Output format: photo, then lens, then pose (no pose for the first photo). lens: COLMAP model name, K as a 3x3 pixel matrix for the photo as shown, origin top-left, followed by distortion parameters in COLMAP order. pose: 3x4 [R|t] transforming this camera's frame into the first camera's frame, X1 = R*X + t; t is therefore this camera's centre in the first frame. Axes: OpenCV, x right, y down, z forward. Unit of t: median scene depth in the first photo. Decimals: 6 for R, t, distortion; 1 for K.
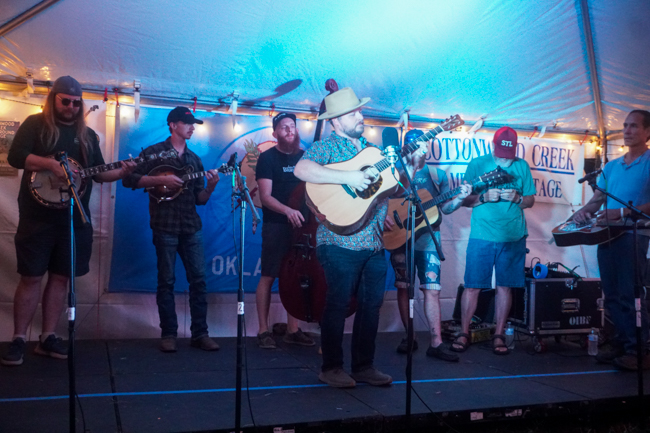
lens RADIAL K [[765.3, 0, 324.8], [0, 765.3, 216.5], [0, 0, 1]] dist [0.012763, 0.000000]
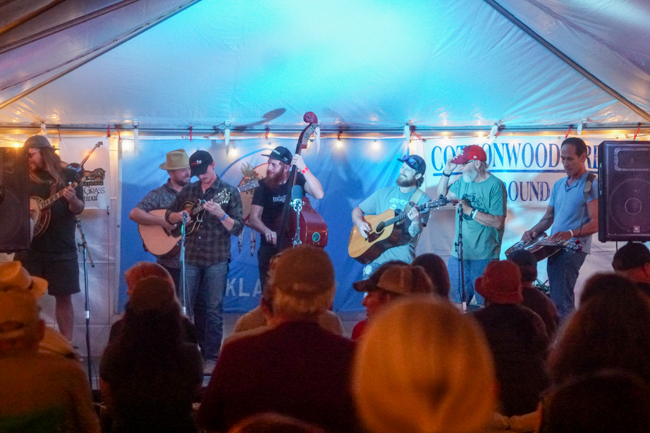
lens RADIAL K [[2134.0, 0, 324.9], [0, 2134.0, 216.1], [0, 0, 1]] dist [-0.238333, 0.000000]
pose [[0.979019, -0.034882, -0.200762, 0.588694], [0.039518, 0.999036, 0.019130, -0.082623], [0.199902, -0.026662, 0.979453, -1.811819]]
